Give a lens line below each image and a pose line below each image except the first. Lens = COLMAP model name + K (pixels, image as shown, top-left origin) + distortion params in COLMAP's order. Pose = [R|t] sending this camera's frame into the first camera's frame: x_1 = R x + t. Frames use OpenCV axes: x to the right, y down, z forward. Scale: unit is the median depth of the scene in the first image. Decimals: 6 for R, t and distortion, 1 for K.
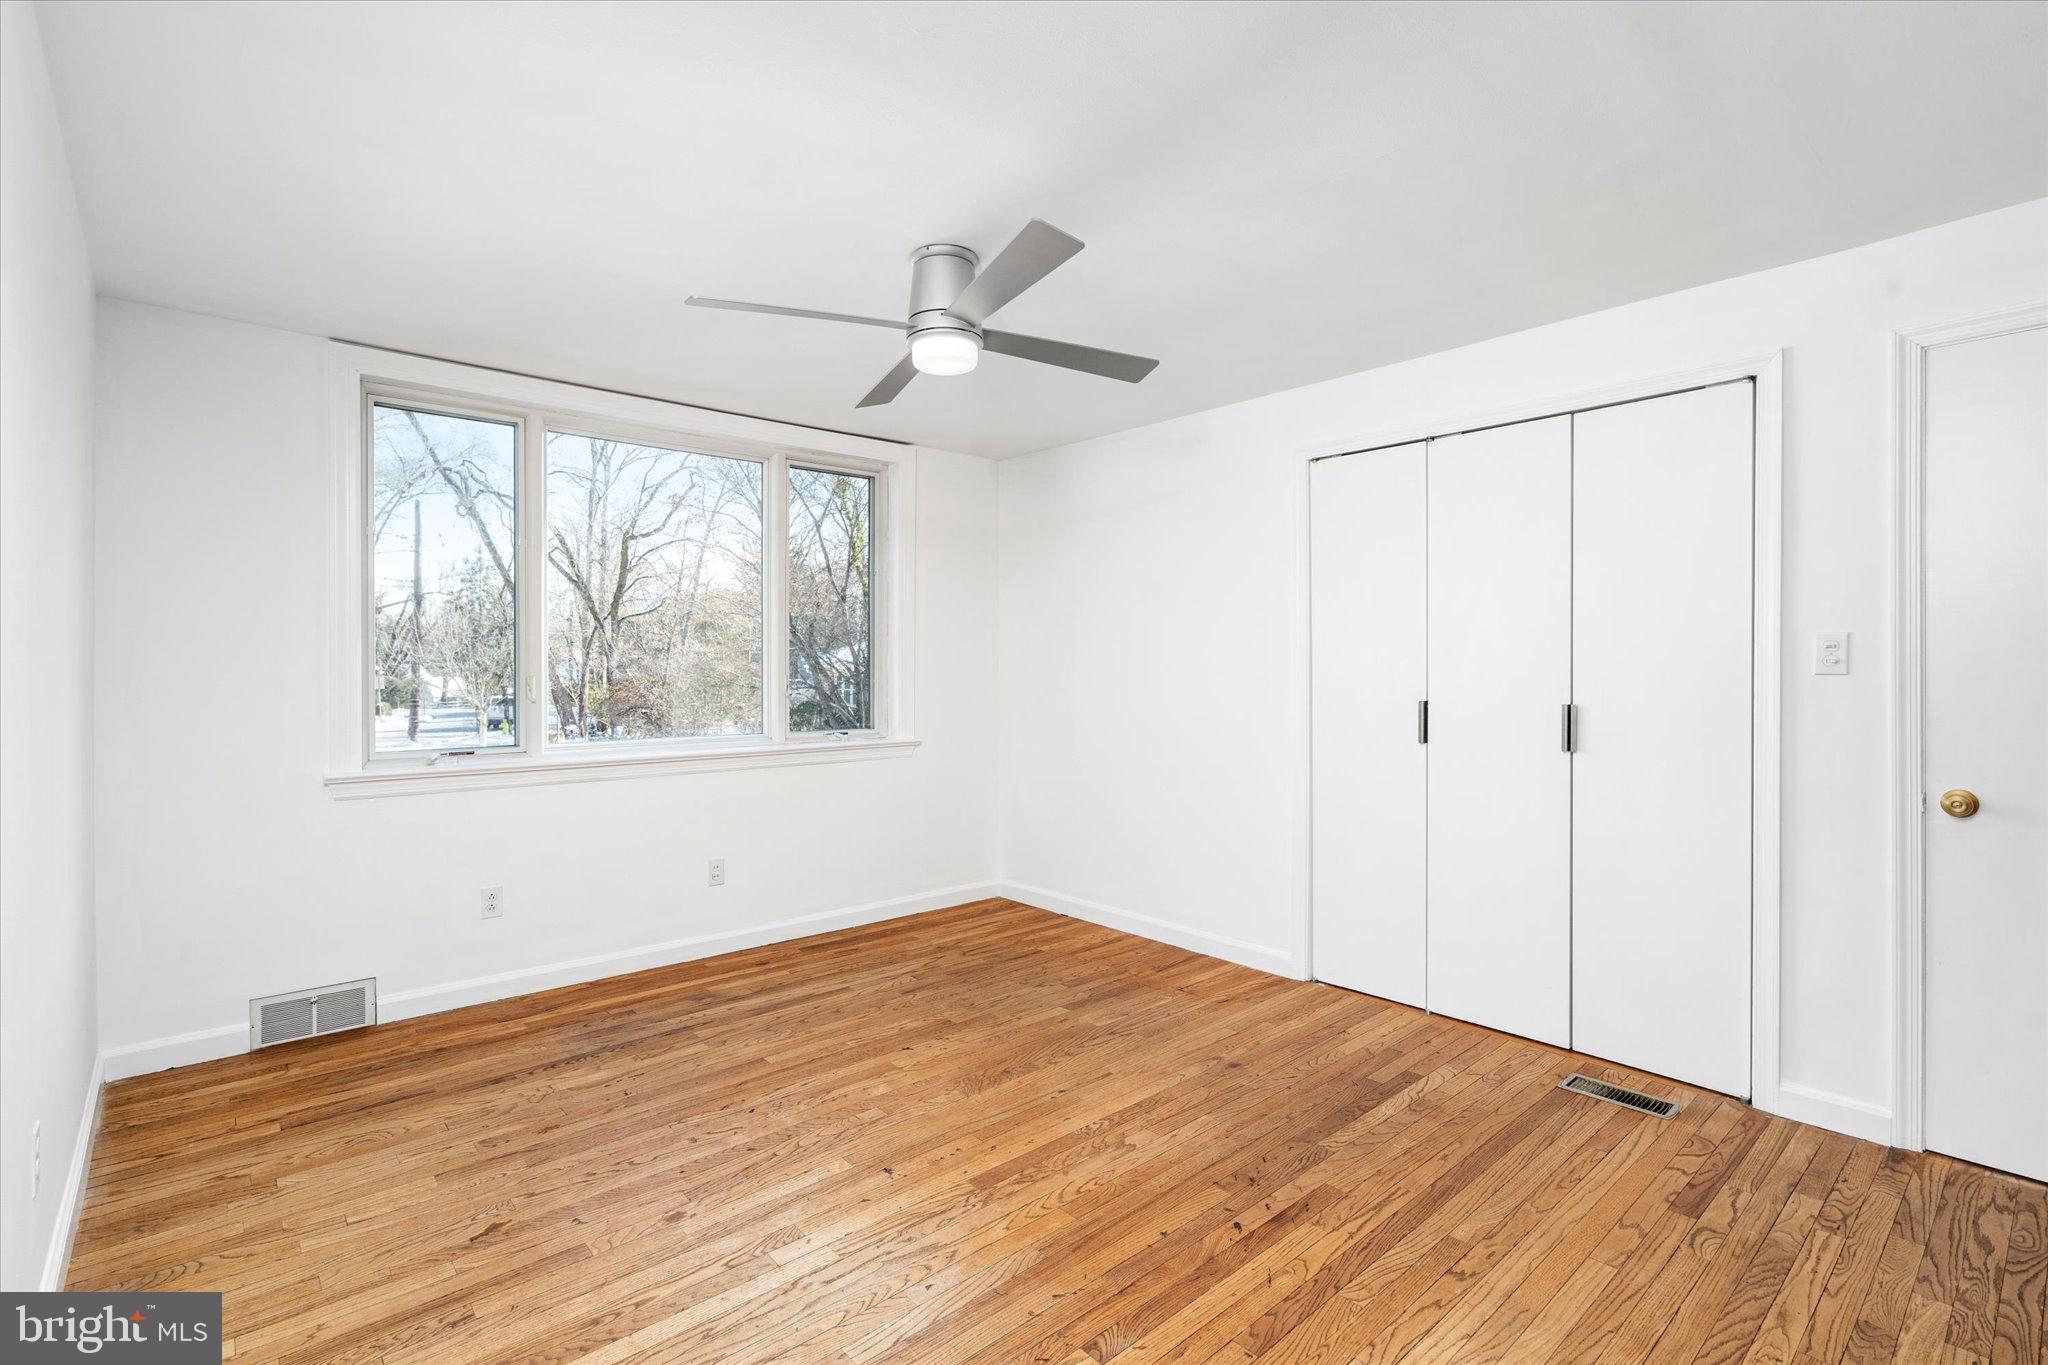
lens RADIAL K [[940.1, 0, 1009.1], [0, 940.1, 672.0], [0, 0, 1]] dist [-0.005417, 0.000763]
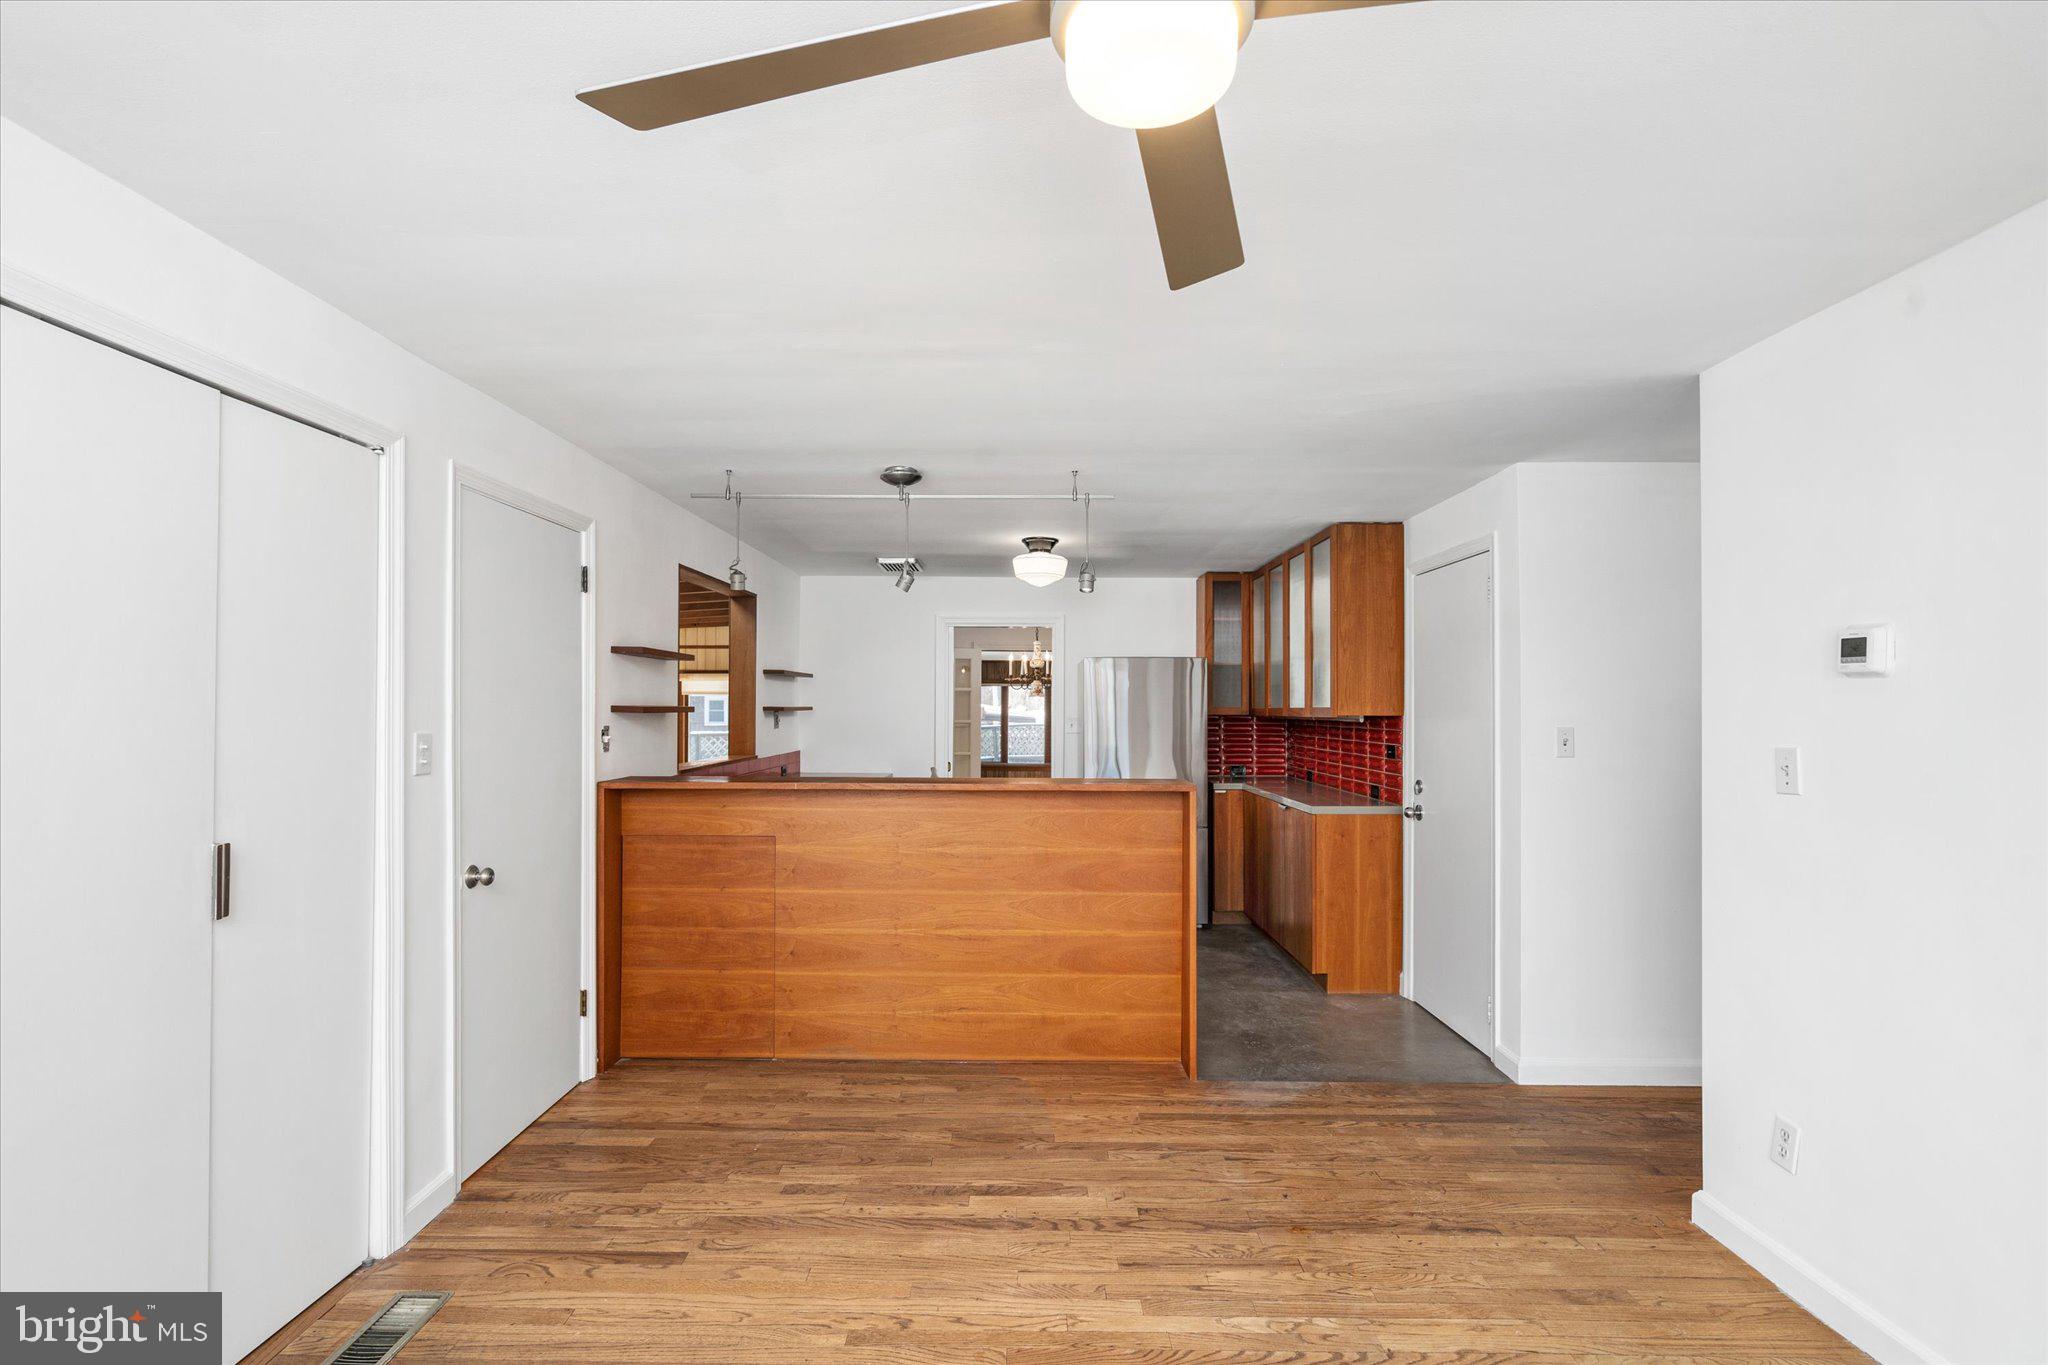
lens RADIAL K [[940.1, 0, 1017.1], [0, 940.1, 683.4], [0, 0, 1]] dist [-0.005417, 0.000763]
pose [[-0.746161, 0.018452, 0.665510, -0.244576], [-0.000350, 0.999605, -0.028108, -0.058039], [-0.665766, -0.021206, -0.745859, 1.133214]]
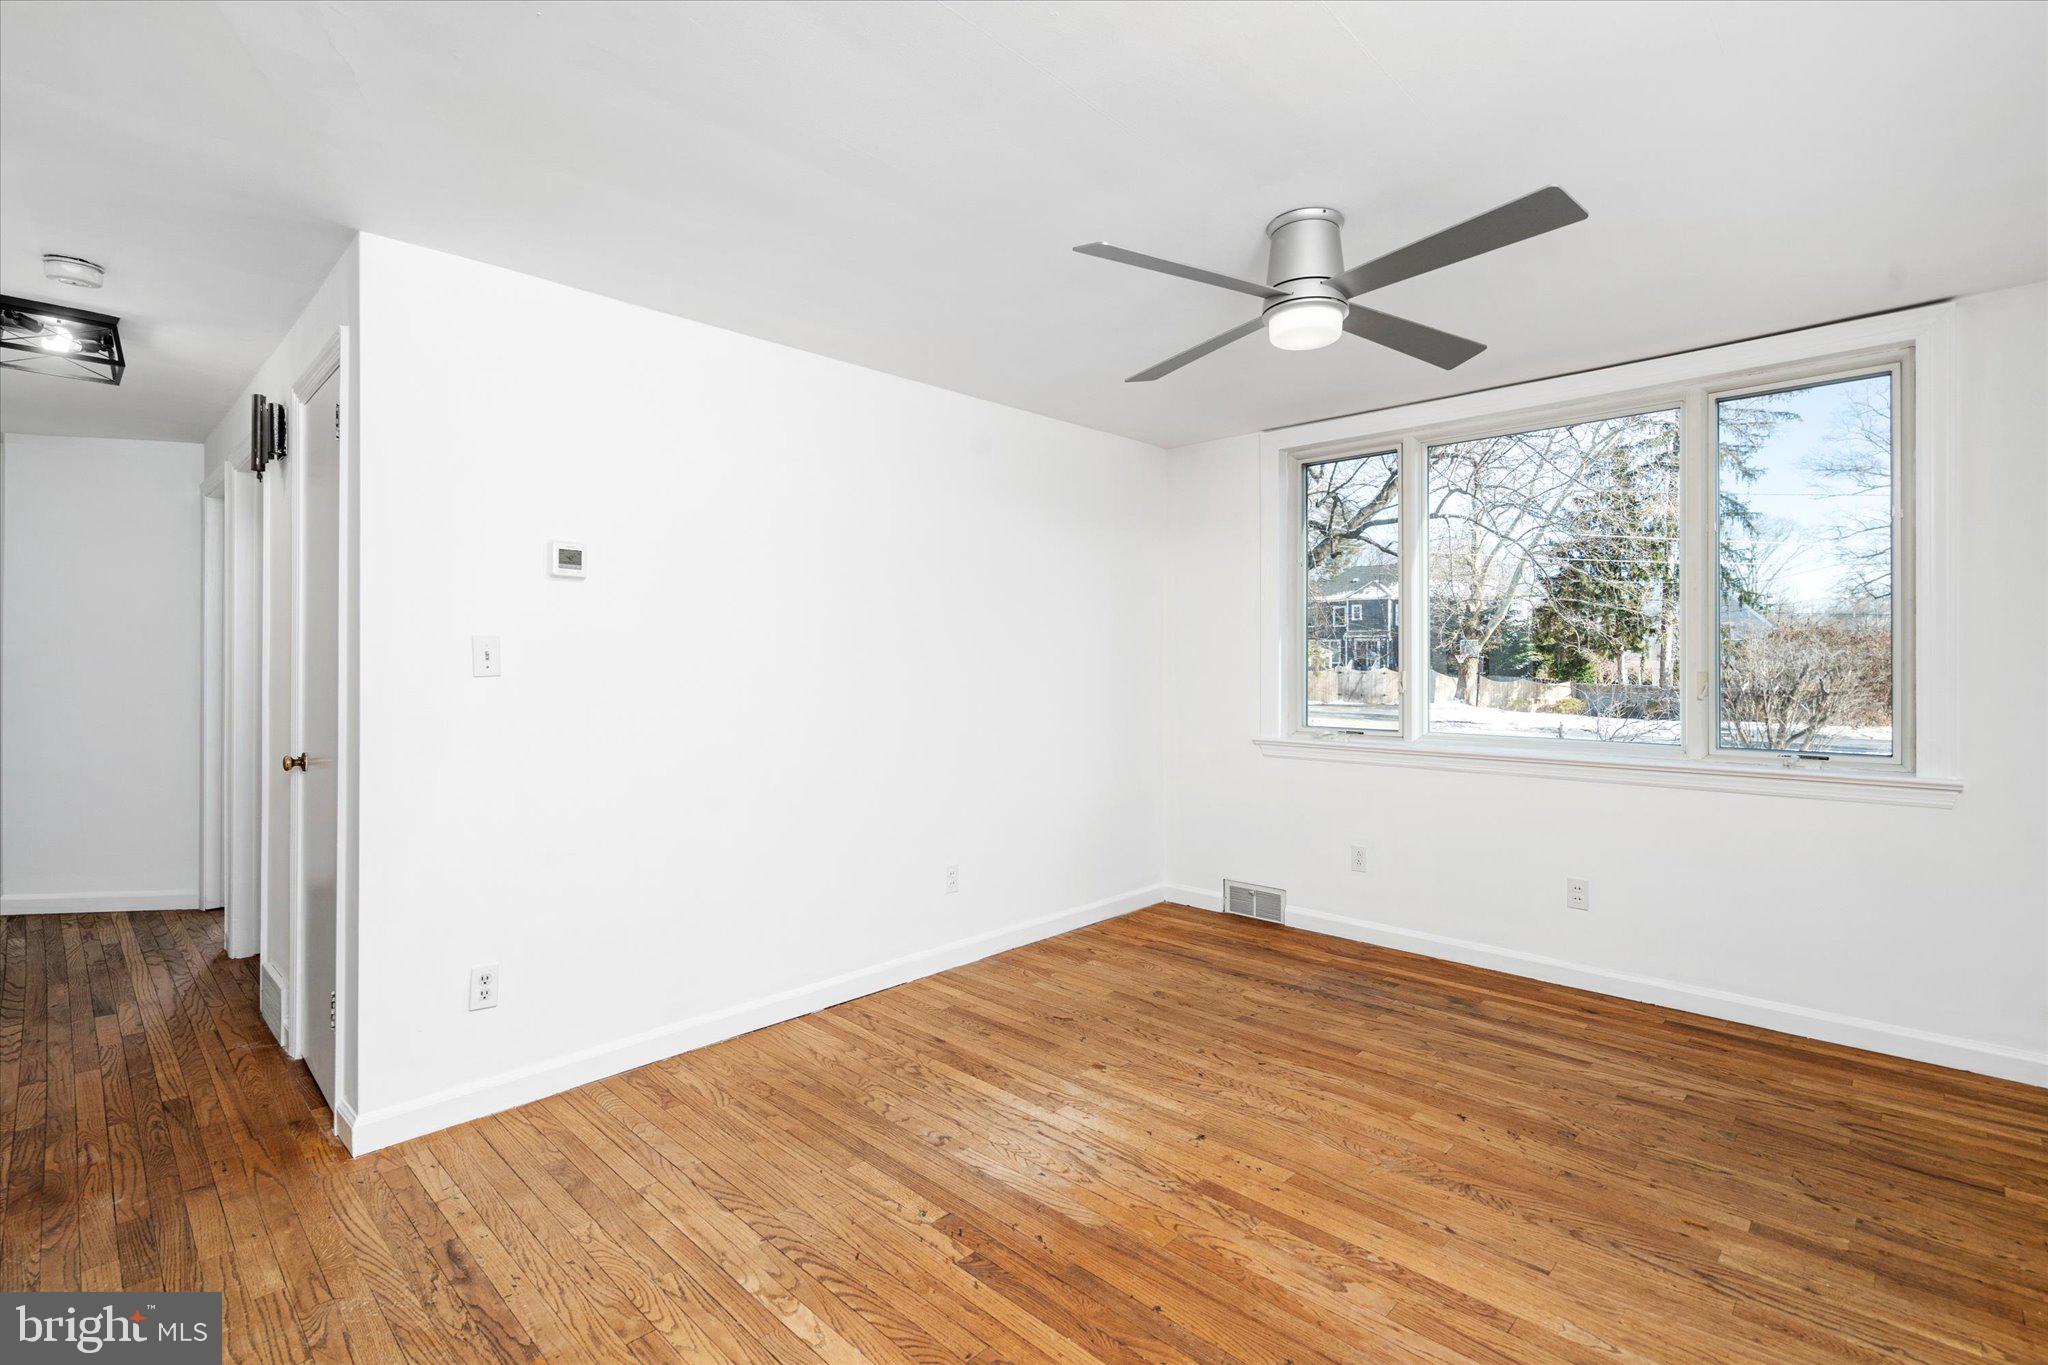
lens RADIAL K [[940.1, 0, 1026.0], [0, 940.1, 662.9], [0, 0, 1]] dist [-0.005417, 0.000763]
pose [[0.093112, 0.002536, -0.995652, 0.712256], [-0.004747, 0.999987, 0.002103, -0.005562], [0.995644, 0.004531, 0.093122, 0.549127]]
